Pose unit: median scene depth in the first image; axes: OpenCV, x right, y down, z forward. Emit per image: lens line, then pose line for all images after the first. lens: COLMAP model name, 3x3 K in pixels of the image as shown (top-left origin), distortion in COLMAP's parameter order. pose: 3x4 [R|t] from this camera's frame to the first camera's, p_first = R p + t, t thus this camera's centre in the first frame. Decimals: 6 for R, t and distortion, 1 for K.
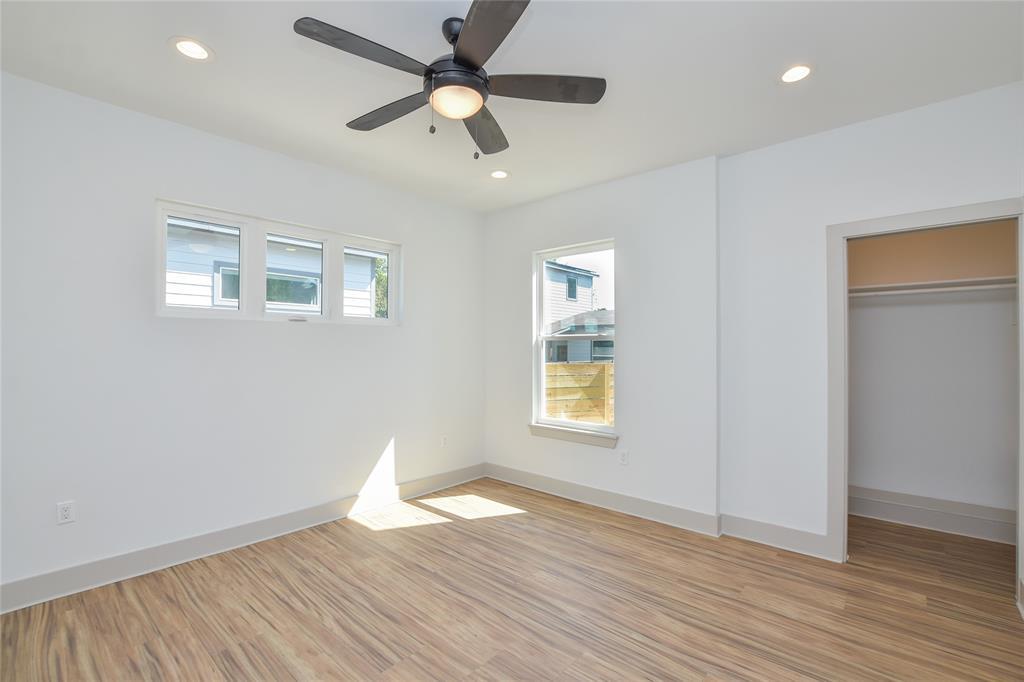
lens RADIAL K [[454.6, 0, 507.3], [0, 454.6, 344.8], [0, 0, 1]] dist [-0.032110, 0.003715]
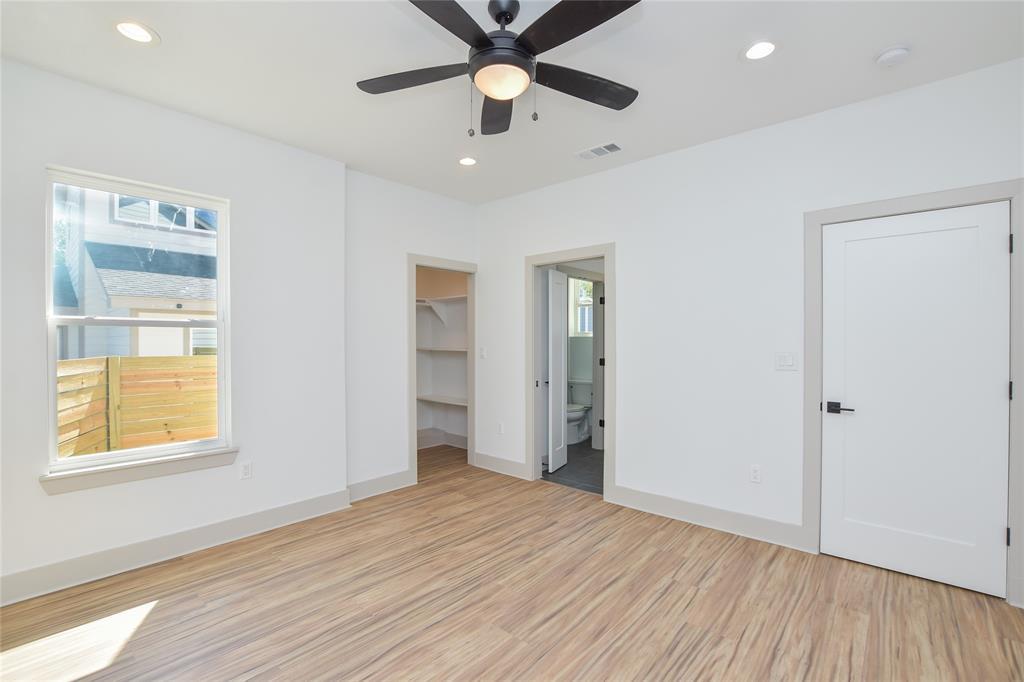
lens RADIAL K [[454.6, 0, 517.5], [0, 454.6, 345.2], [0, 0, 1]] dist [-0.032110, 0.003715]
pose [[-0.018745, -0.012361, 0.999748, -0.758862], [-0.008472, 0.999890, 0.012204, 0.006641], [-0.999788, -0.008241, -0.018848, 0.689639]]
